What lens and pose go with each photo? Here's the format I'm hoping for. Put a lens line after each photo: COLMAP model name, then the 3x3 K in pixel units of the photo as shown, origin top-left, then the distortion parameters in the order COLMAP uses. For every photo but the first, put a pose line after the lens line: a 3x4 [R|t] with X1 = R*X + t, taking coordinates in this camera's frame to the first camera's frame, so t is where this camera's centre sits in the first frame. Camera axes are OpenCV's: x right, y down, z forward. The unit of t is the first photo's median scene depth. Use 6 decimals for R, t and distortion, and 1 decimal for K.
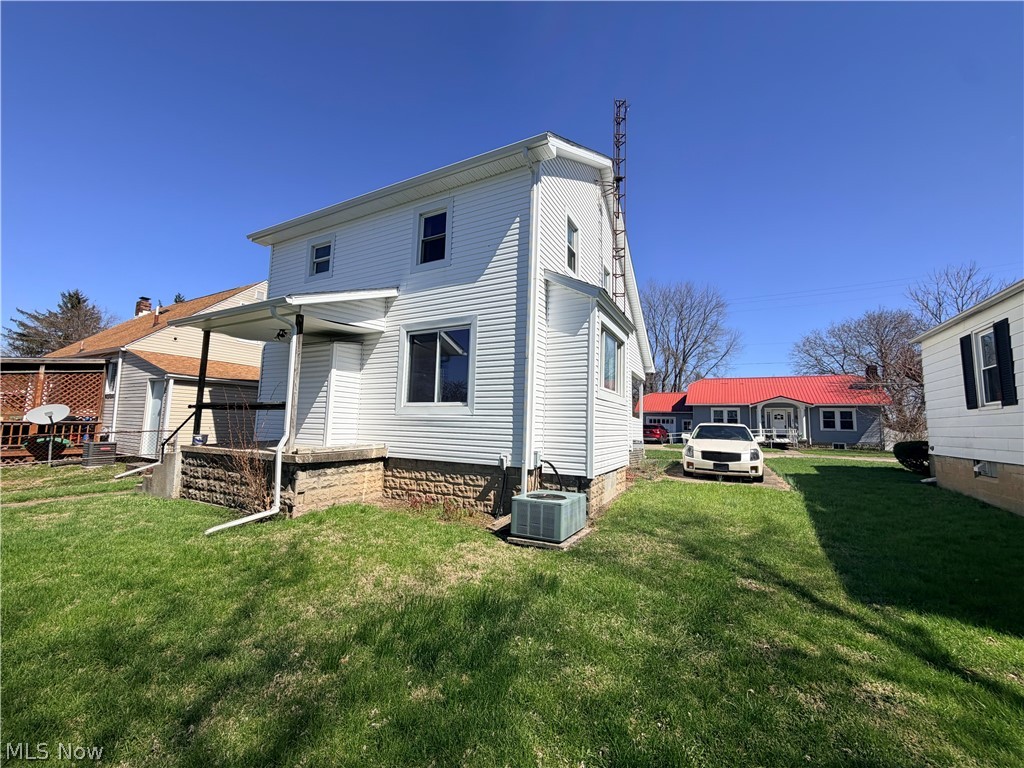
lens RADIAL K [[410.5, 0, 508.5], [0, 410.5, 384.6], [0, 0, 1]] dist [0.000604, 0.000061]
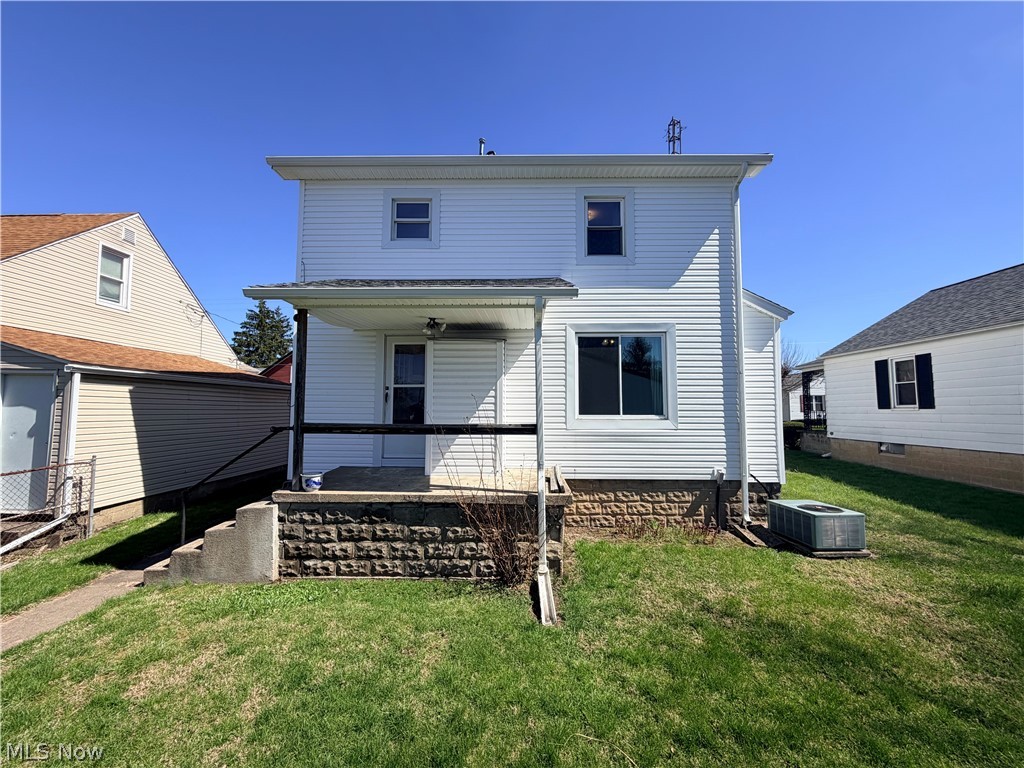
lens RADIAL K [[410.5, 0, 508.5], [0, 410.5, 384.6], [0, 0, 1]] dist [0.000604, 0.000061]
pose [[0.886600, 0.006252, 0.462495, -0.816656], [-0.026829, 0.998920, 0.037928, -0.051680], [-0.461758, -0.046035, 0.885810, 0.313087]]
